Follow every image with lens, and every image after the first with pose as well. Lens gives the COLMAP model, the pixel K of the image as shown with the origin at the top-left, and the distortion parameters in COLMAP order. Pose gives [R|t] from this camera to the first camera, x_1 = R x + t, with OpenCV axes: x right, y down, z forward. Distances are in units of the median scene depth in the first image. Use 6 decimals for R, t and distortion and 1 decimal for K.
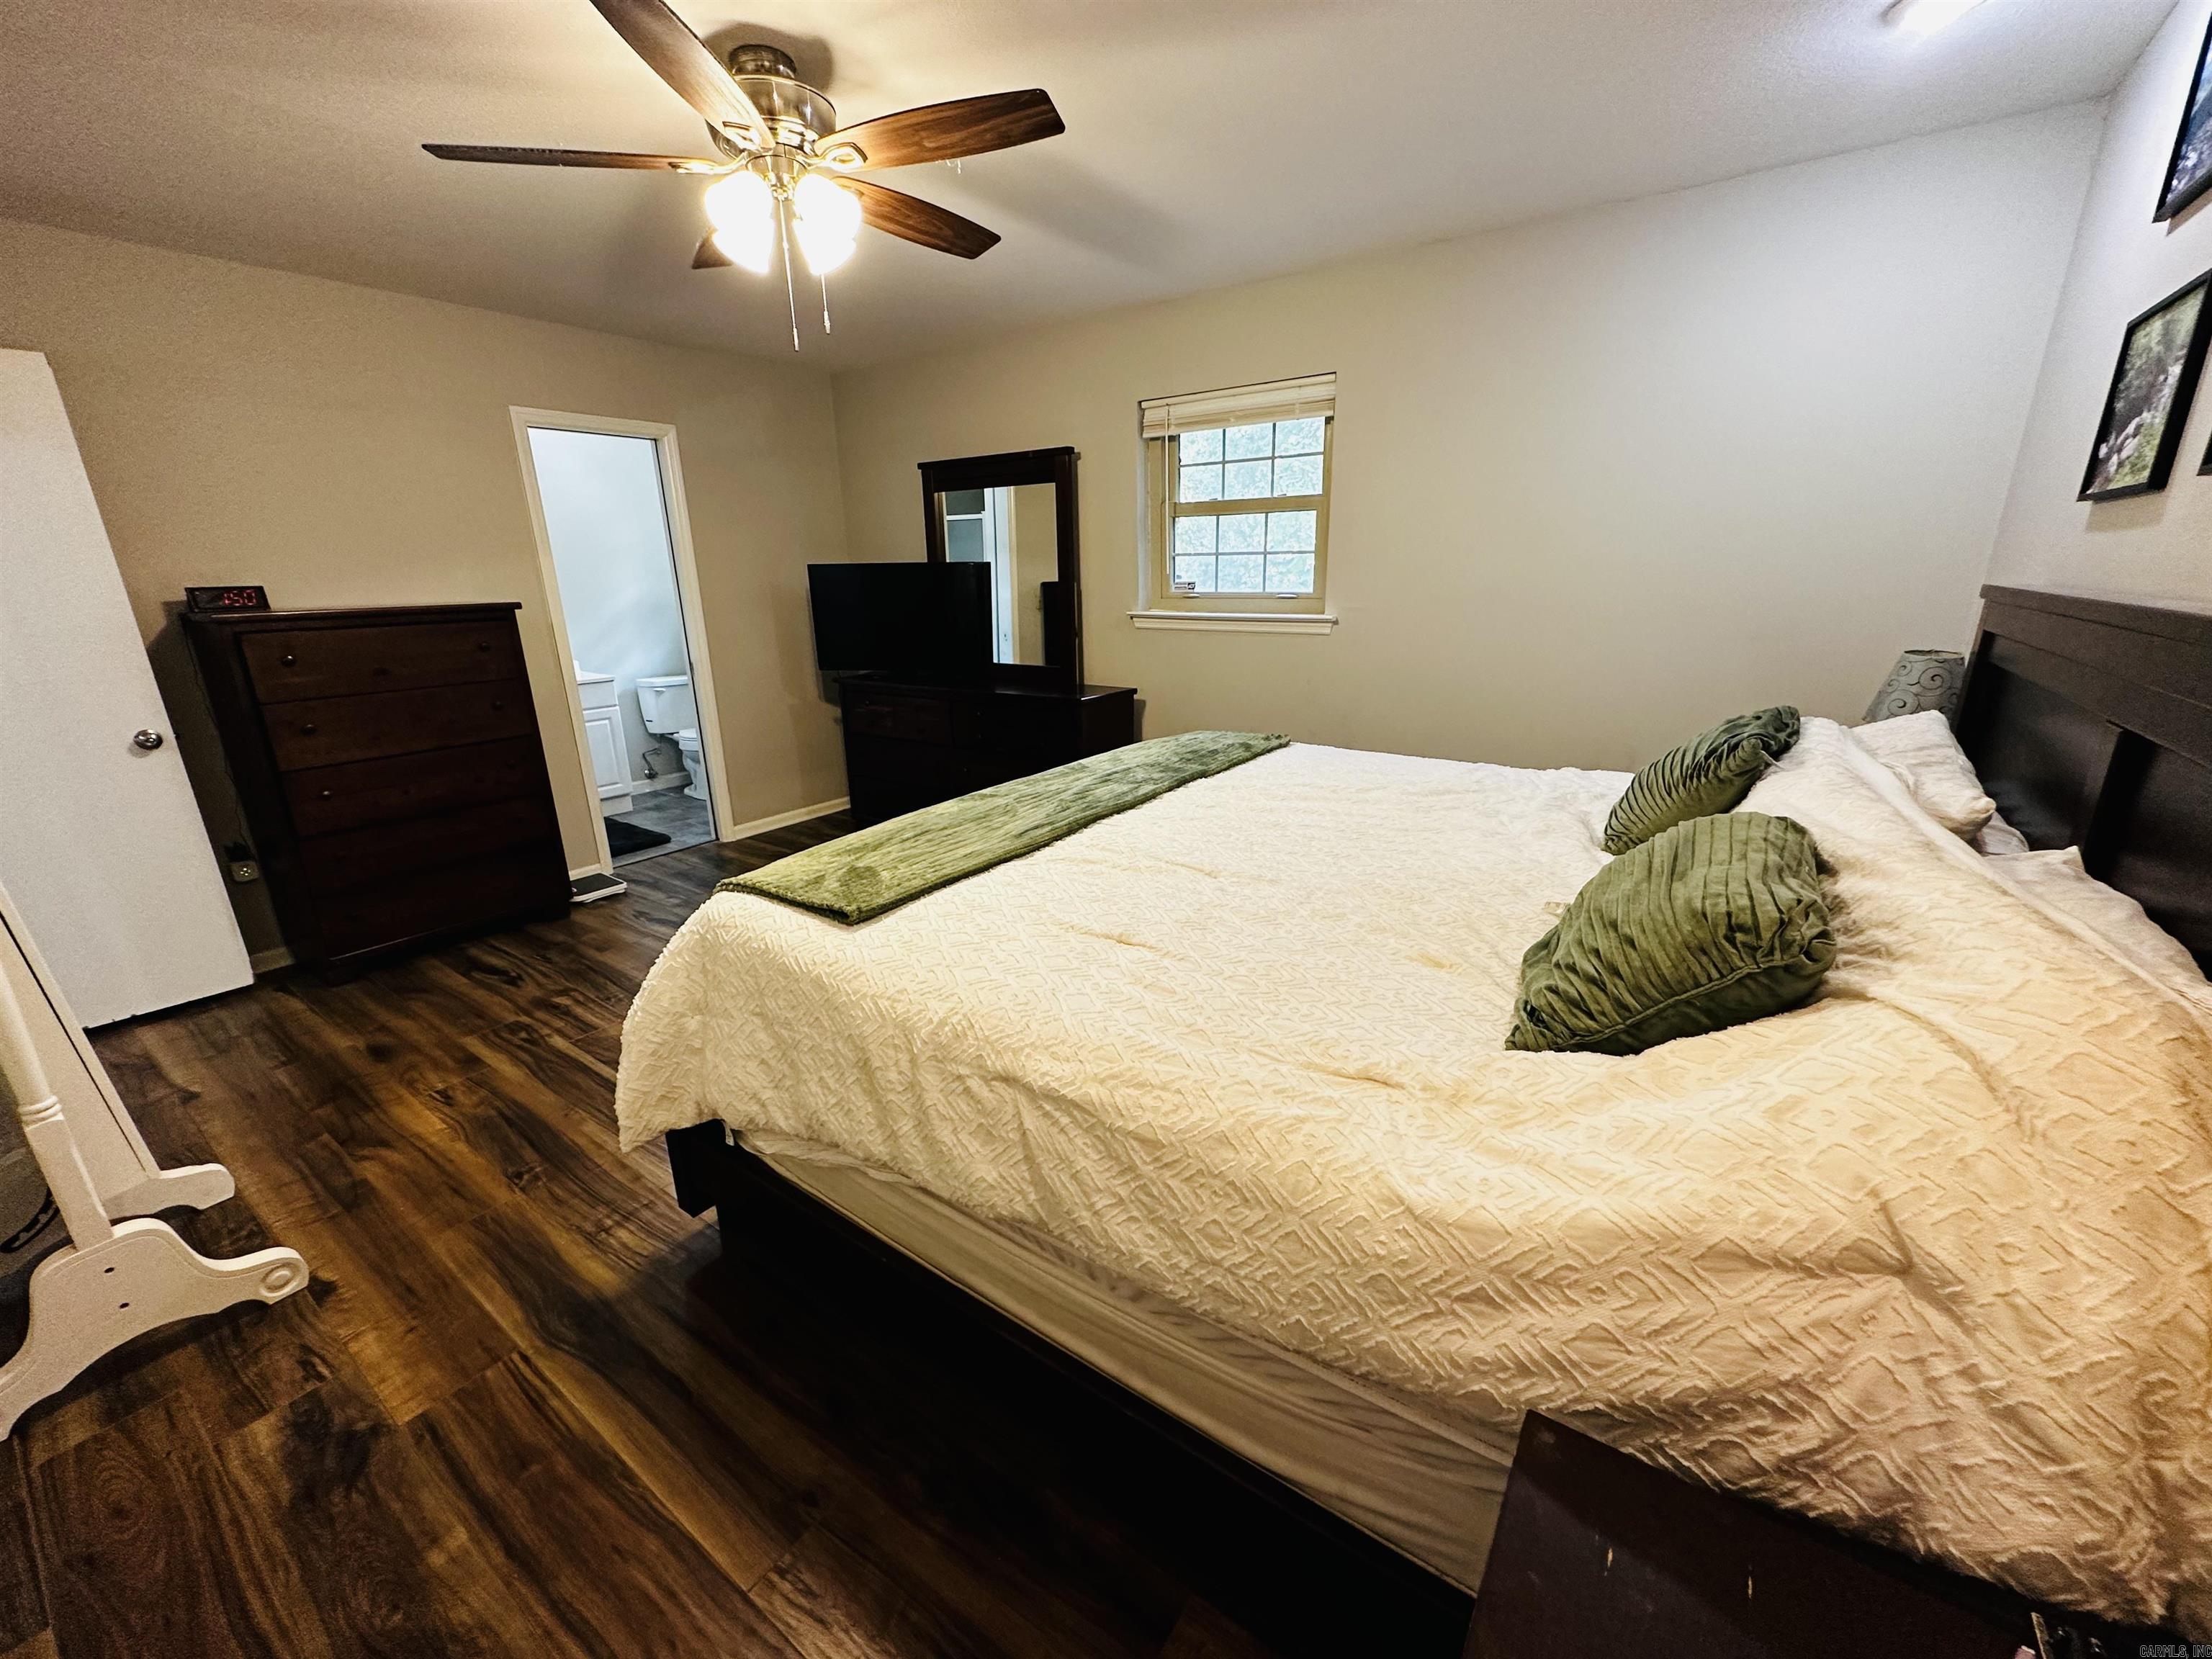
lens RADIAL K [[882.1, 0, 1096.2], [0, 882.1, 830.7], [0, 0, 1]] dist [-0.000911, 0.000245]
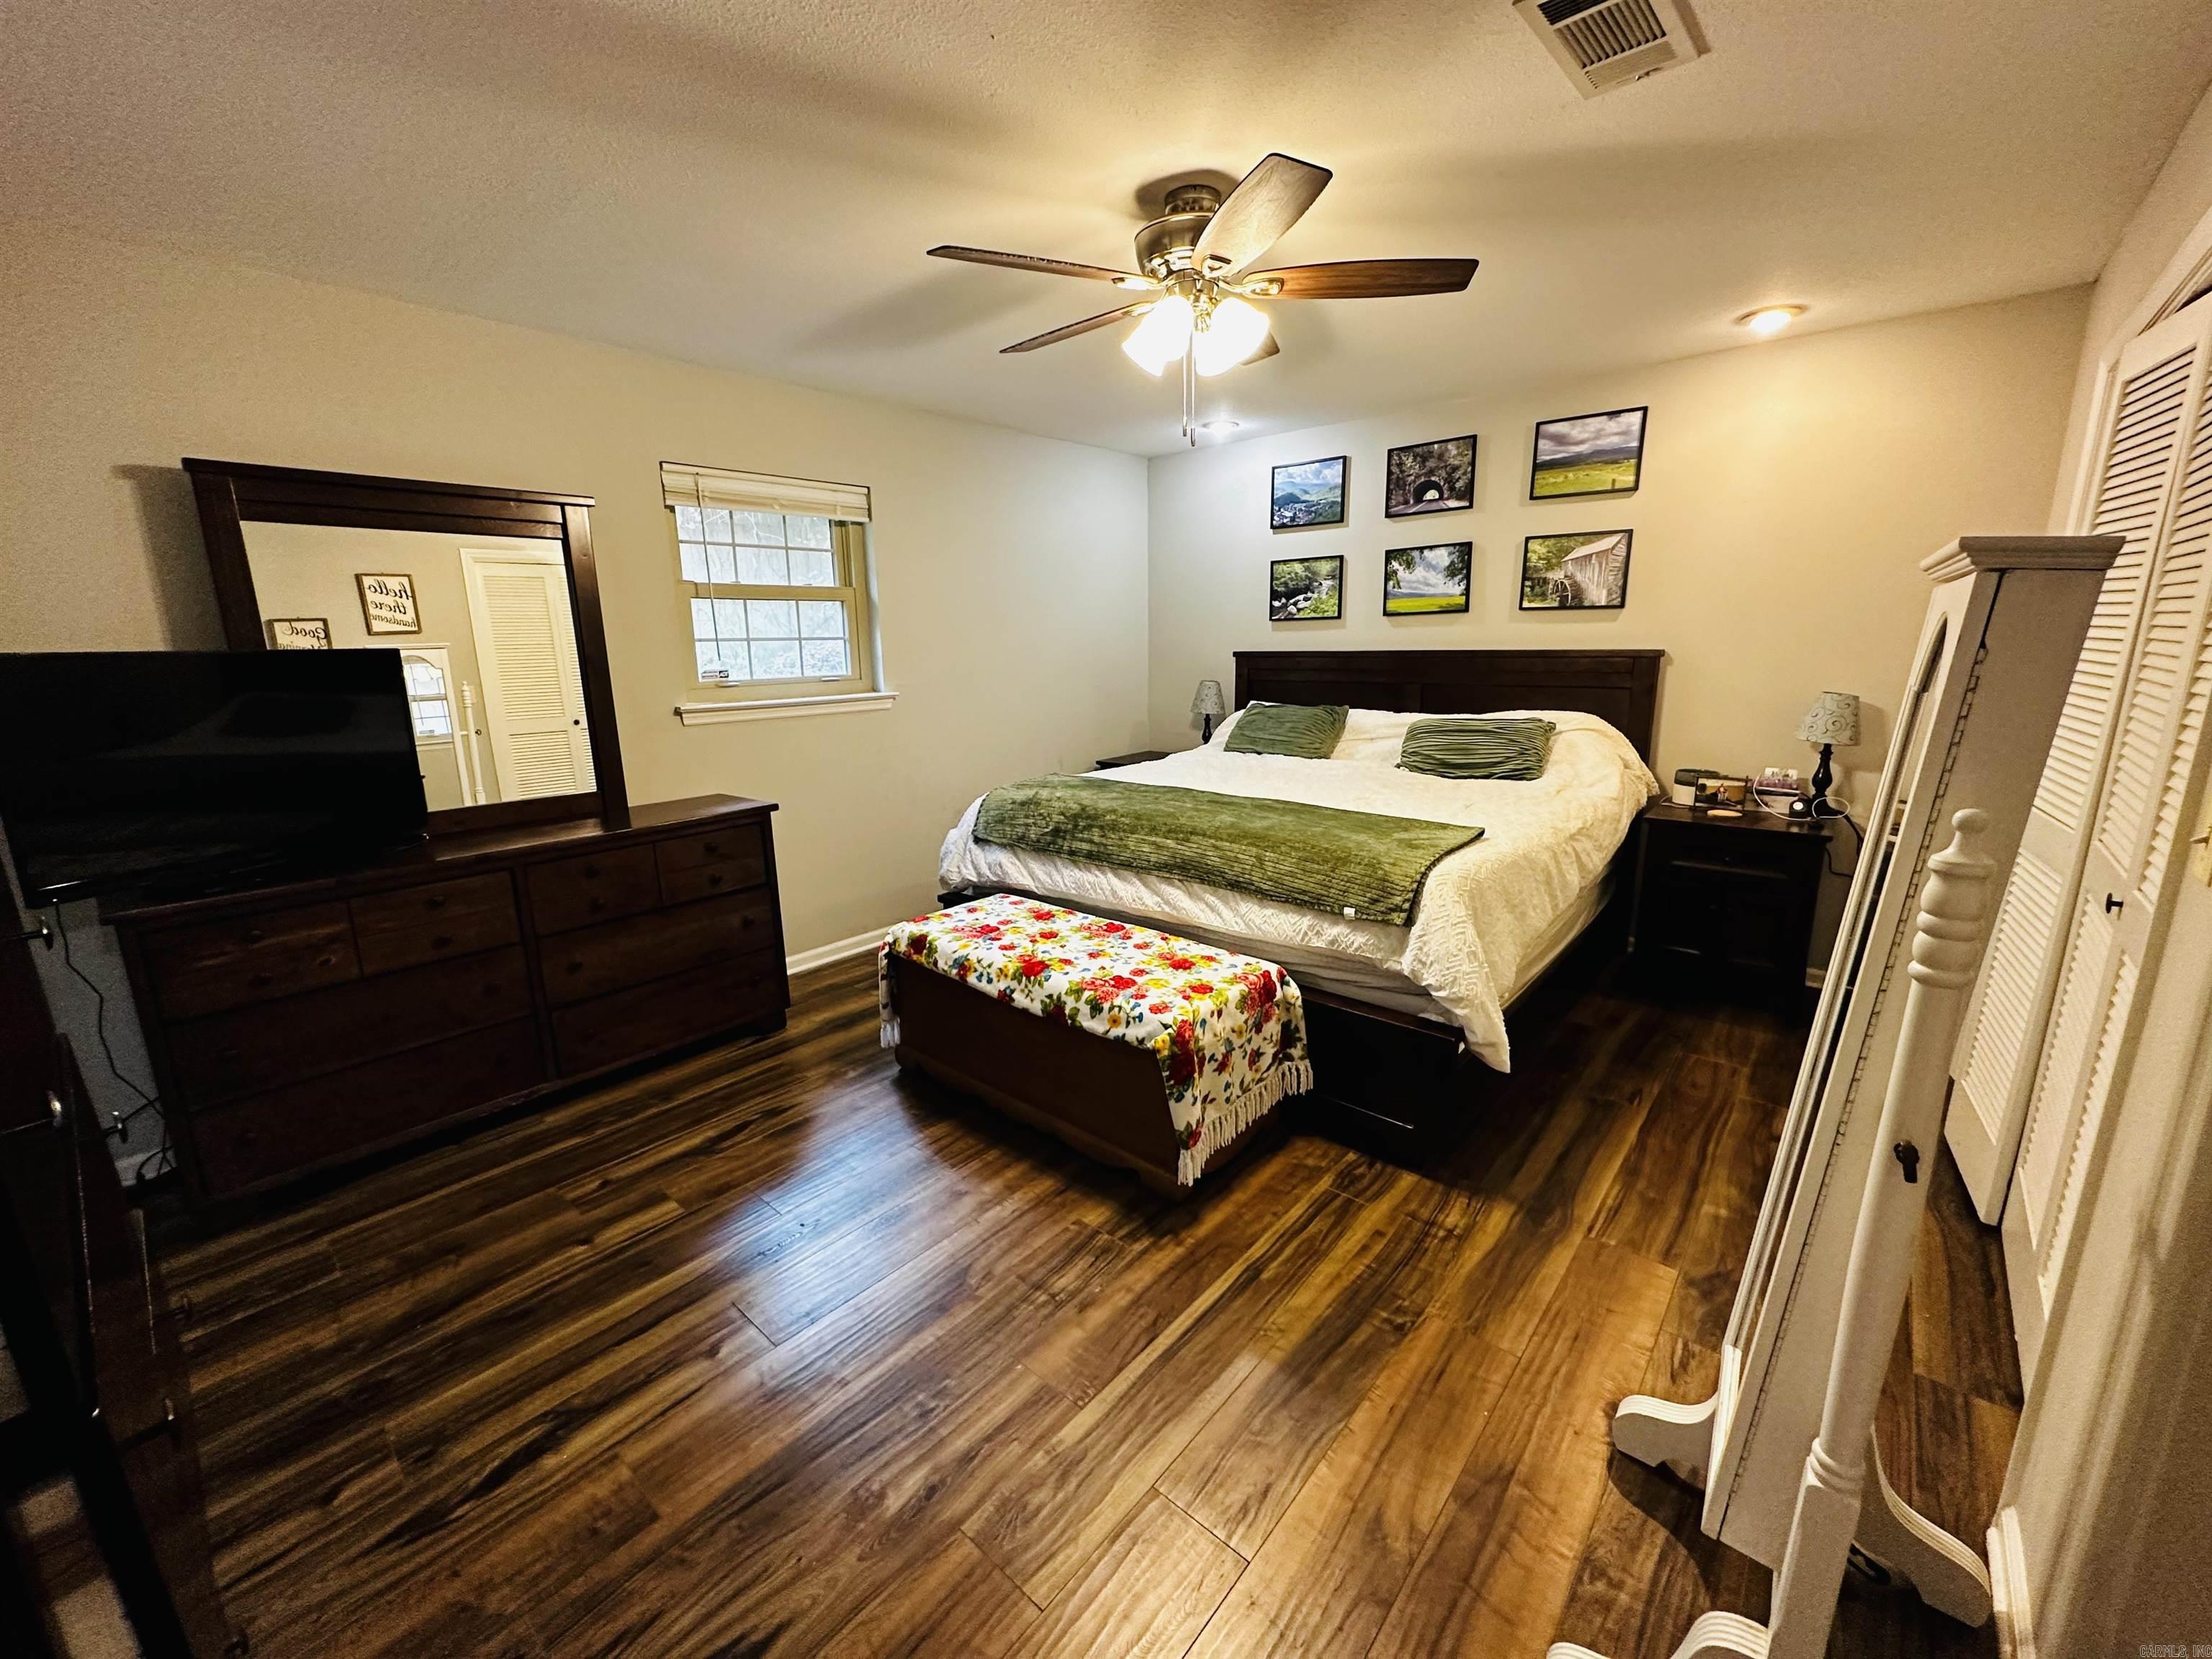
lens RADIAL K [[882.1, 0, 1103.8], [0, 882.1, 835.8], [0, 0, 1]] dist [-0.000911, 0.000245]
pose [[0.093763, -0.203834, 0.974505, -1.029381], [0.304545, 0.937771, 0.166848, -0.208625], [-0.947872, 0.281137, 0.150005, 0.731469]]
